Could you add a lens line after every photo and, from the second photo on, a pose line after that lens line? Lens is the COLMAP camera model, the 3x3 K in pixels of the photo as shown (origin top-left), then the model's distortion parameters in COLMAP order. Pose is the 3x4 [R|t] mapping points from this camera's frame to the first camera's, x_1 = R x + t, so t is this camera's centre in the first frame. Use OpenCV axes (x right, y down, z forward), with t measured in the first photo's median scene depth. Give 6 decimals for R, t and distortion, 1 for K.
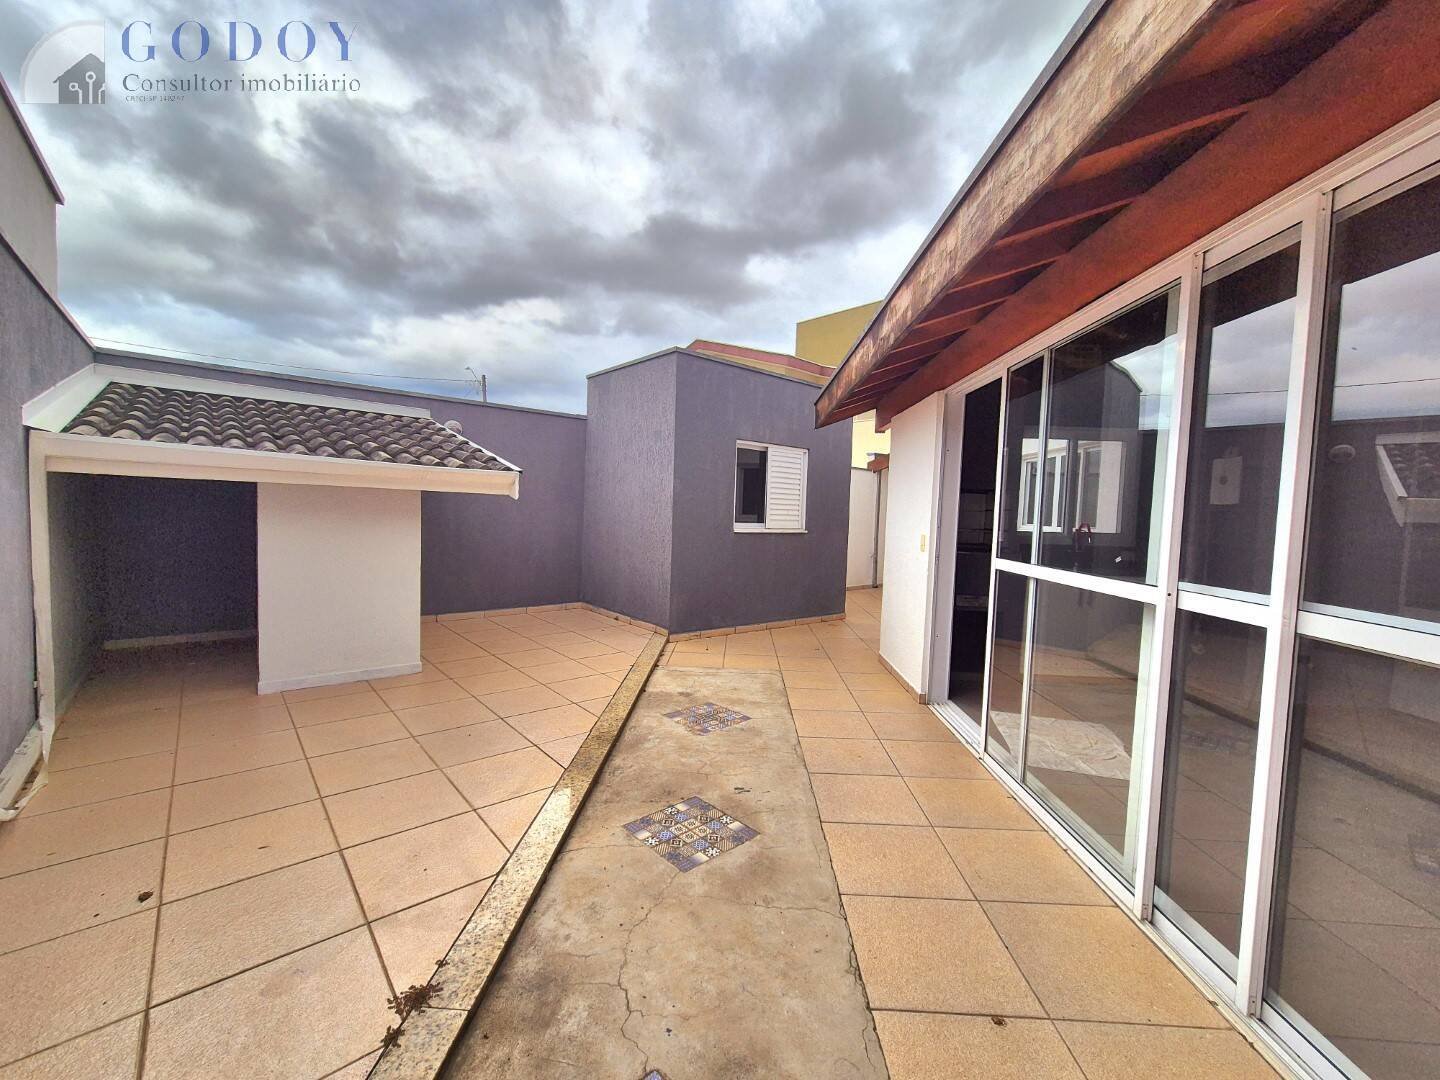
lens RADIAL K [[590.8, 0, 716.7], [0, 590.8, 545.3], [0, 0, 1]] dist [-0.000726, 0.001351]
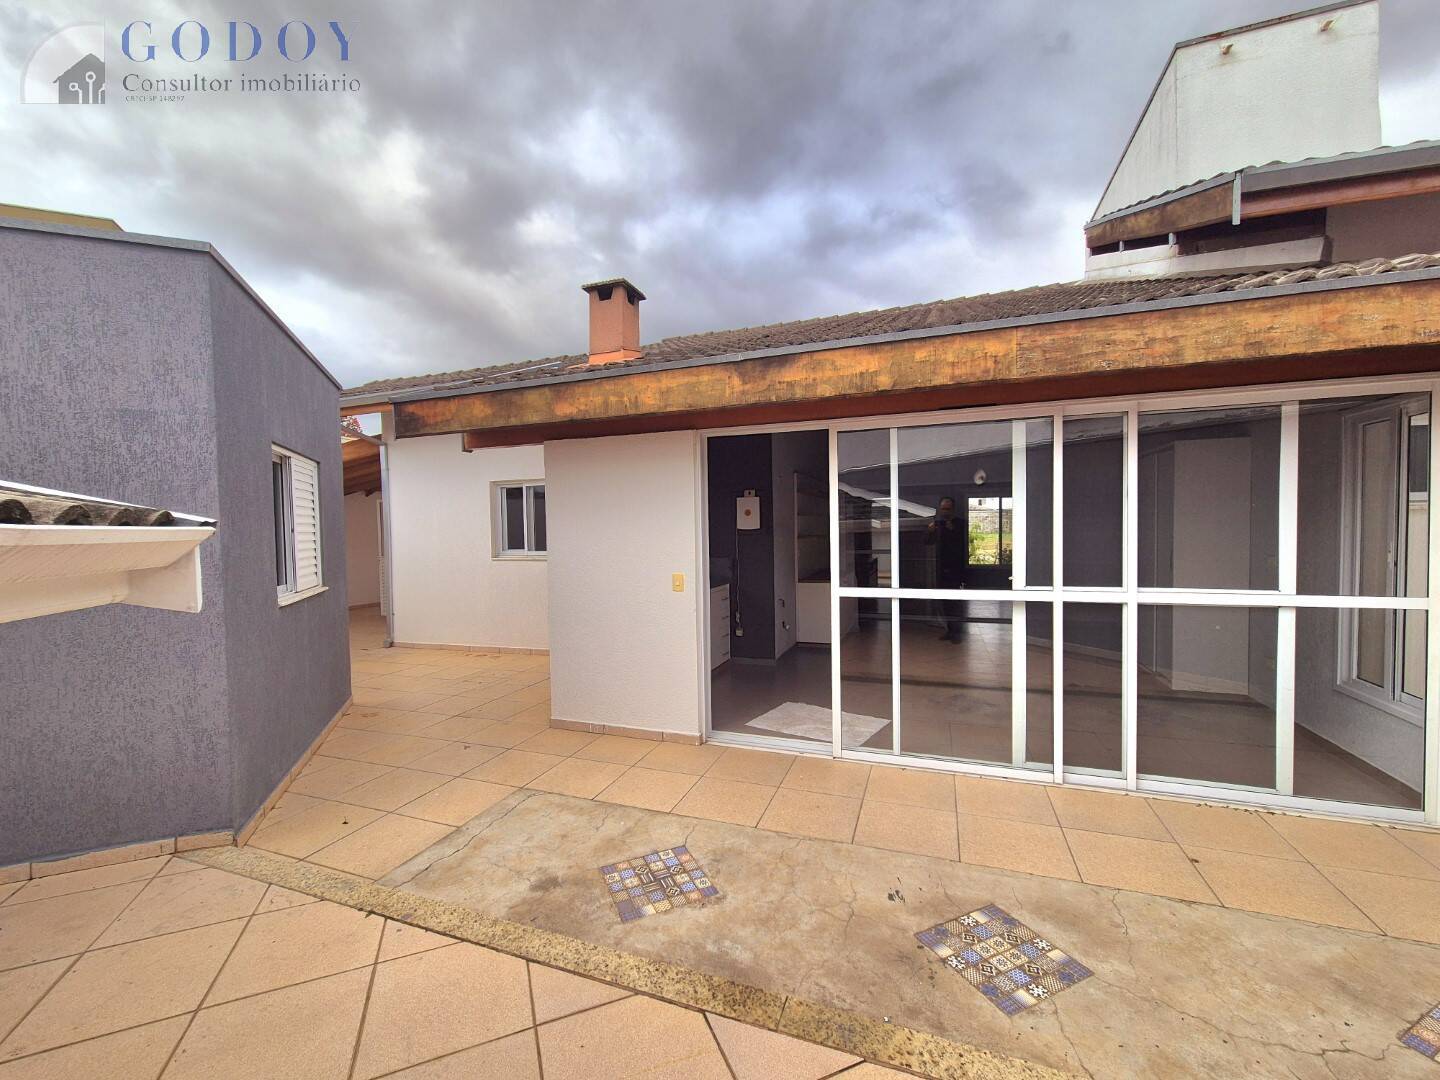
lens RADIAL K [[590.8, 0, 715.7], [0, 590.8, 534.0], [0, 0, 1]] dist [-0.000726, 0.001351]
pose [[0.310783, -0.050053, 0.949162, -0.743705], [0.084632, 0.996103, 0.024817, -0.137190], [-0.946706, 0.072617, 0.313808, 0.843950]]
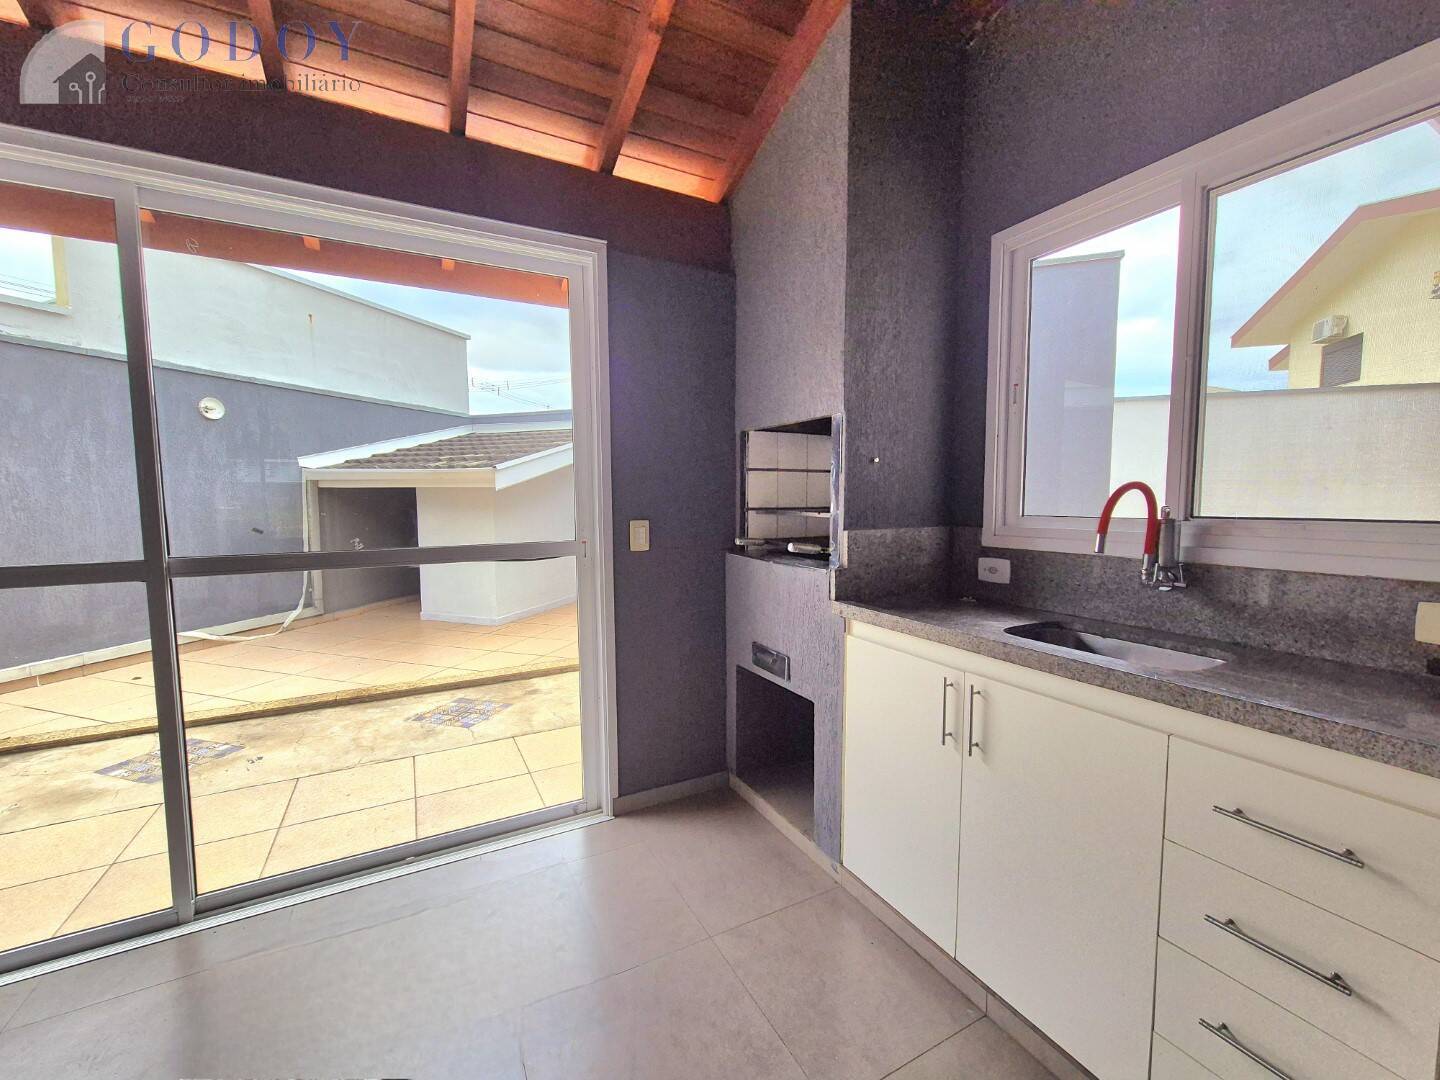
lens RADIAL K [[590.8, 0, 718.6], [0, 590.8, 539.0], [0, 0, 1]] dist [-0.000726, 0.001351]
pose [[0.504143, 0.027049, -0.863197, 1.207960], [-0.032884, 0.999386, 0.012111, -0.013408], [0.862994, 0.022279, 0.504723, 1.051465]]
